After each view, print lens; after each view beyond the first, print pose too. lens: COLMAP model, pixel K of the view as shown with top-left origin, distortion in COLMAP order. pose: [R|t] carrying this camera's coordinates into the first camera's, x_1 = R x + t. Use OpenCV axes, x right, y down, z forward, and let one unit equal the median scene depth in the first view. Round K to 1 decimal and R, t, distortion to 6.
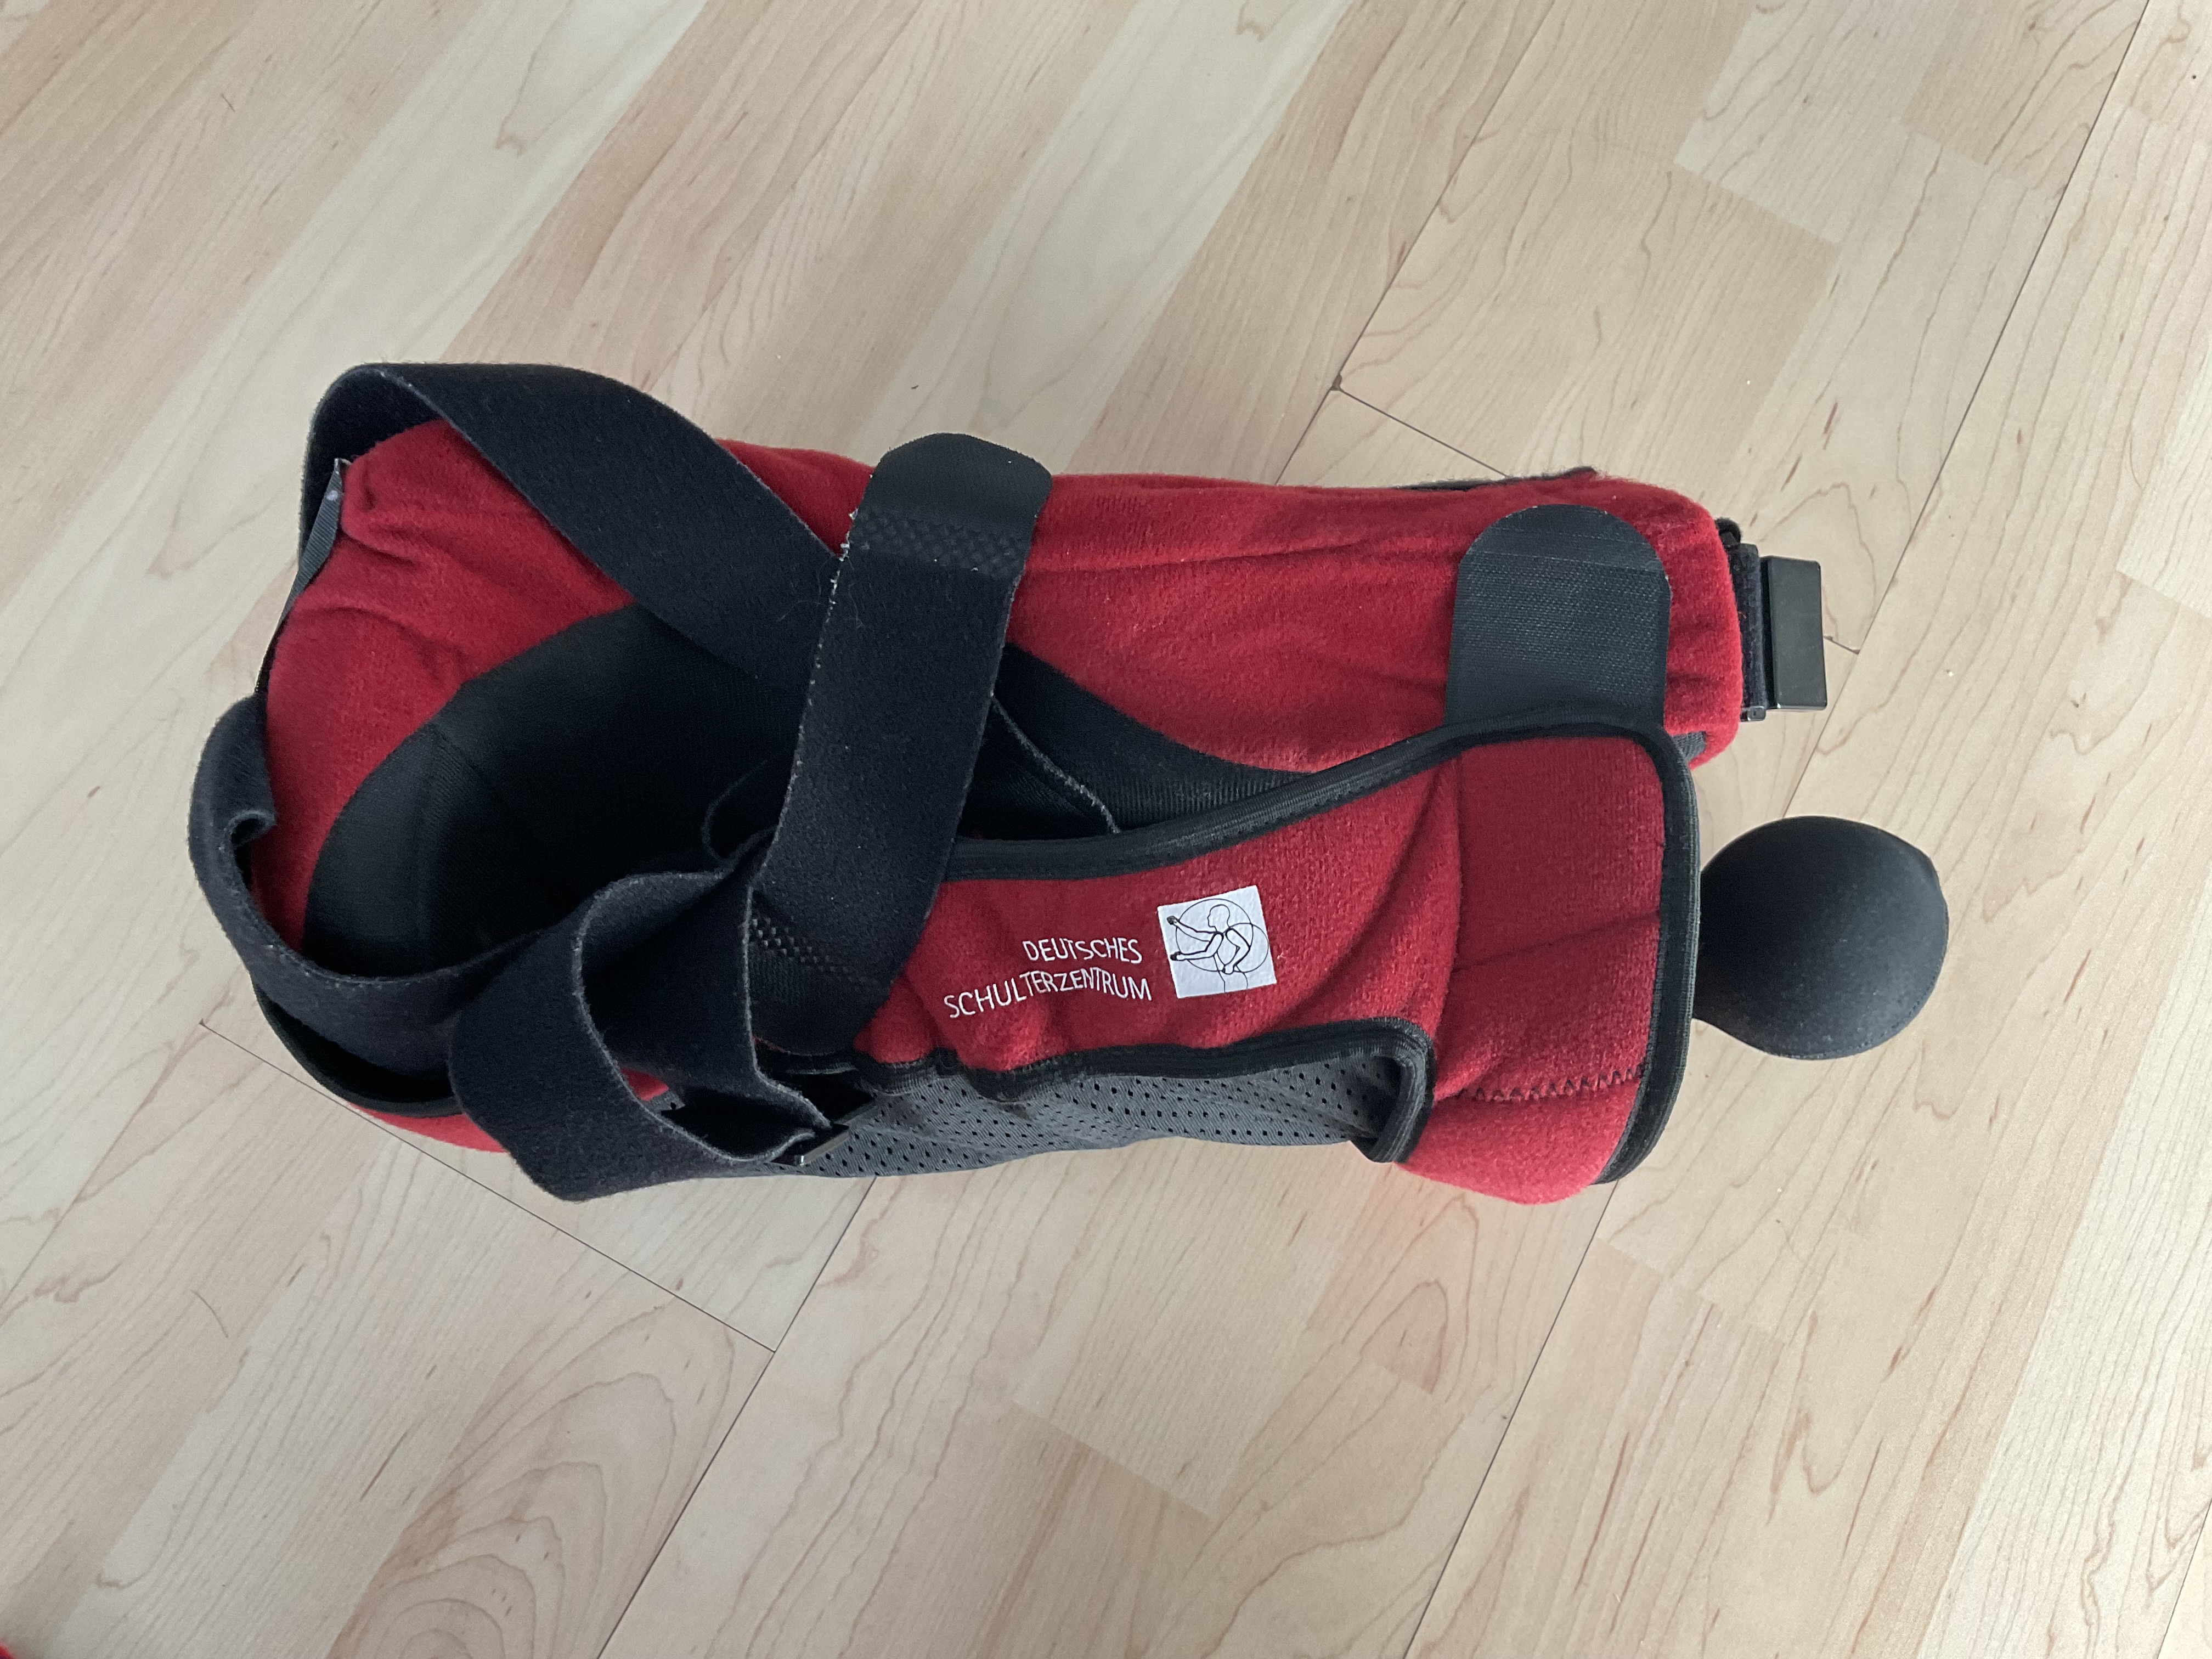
lens RADIAL K [[1860.6, 0, 1106.0], [0, 1860.6, 829.5], [0, 0, 1]] dist [0.189744, -0.492788]
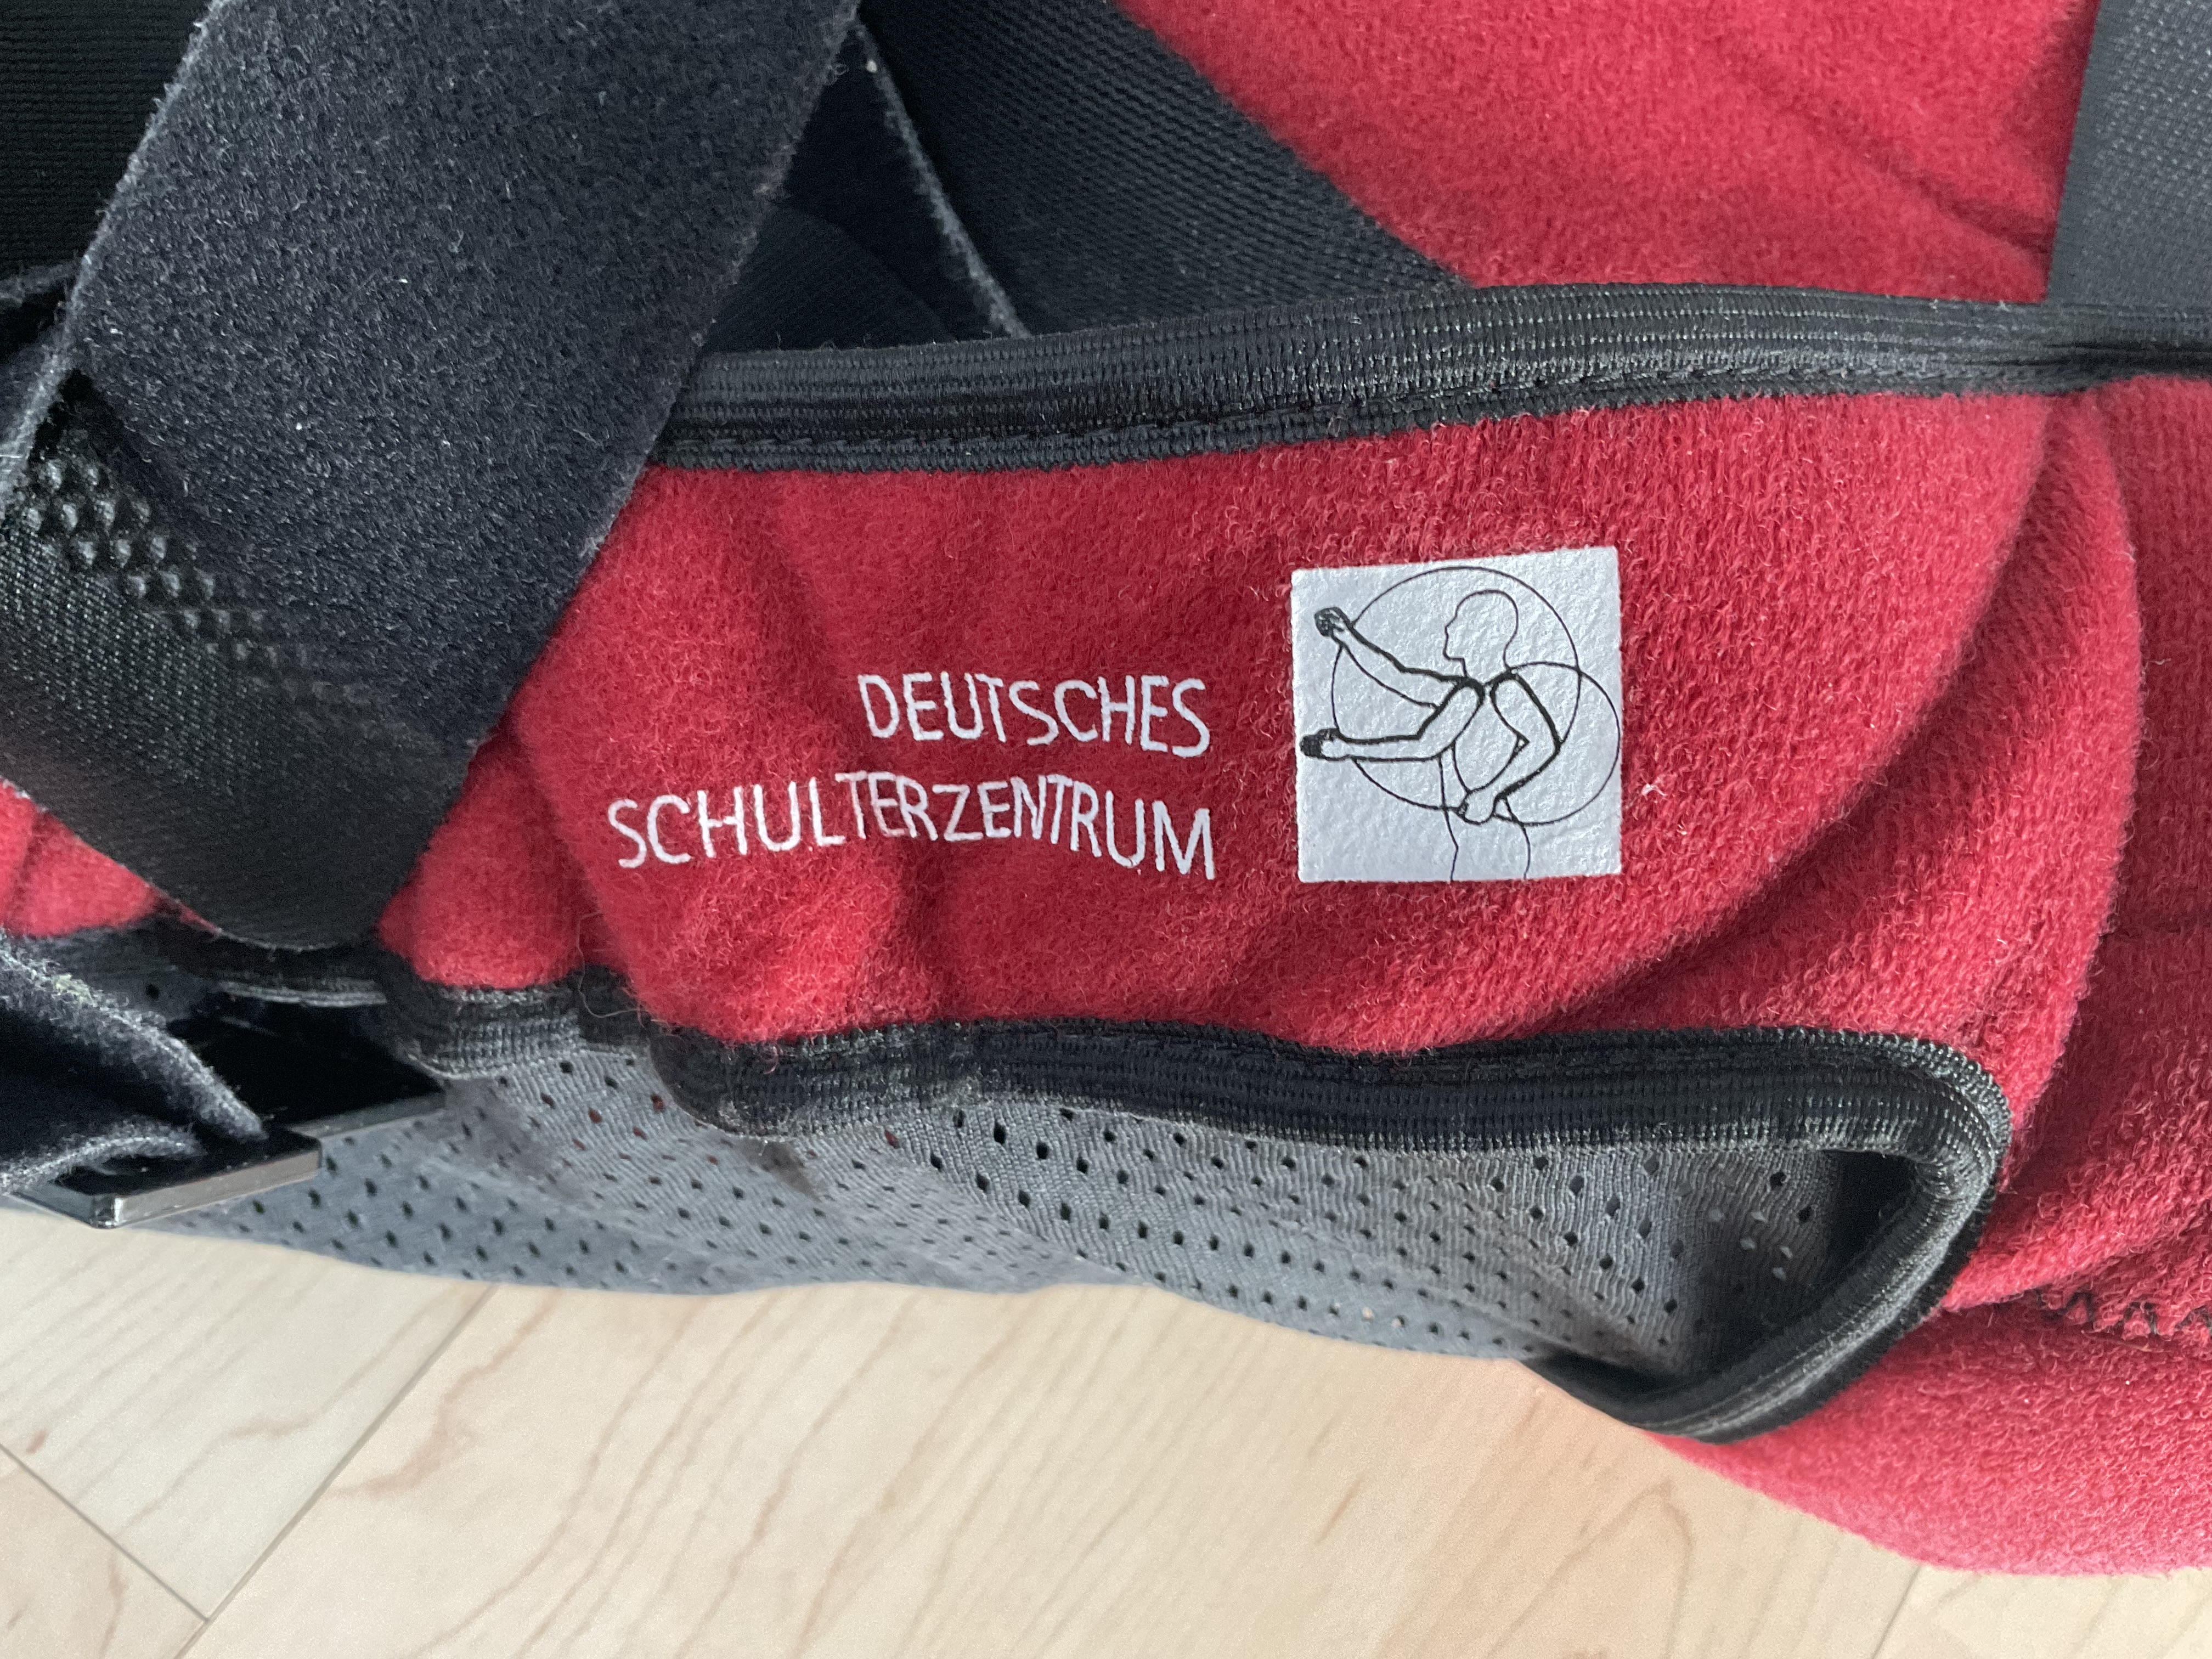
lens RADIAL K [[1862.3, 0, 1097.2], [0, 1862.3, 832.5], [0, 0, 1]] dist [0.130789, -0.264537]
pose [[0.987092, 0.155971, 0.036367, -0.008863], [-0.153305, 0.985890, -0.067218, 0.103950], [-0.046337, 0.060775, 0.997075, 0.642493]]
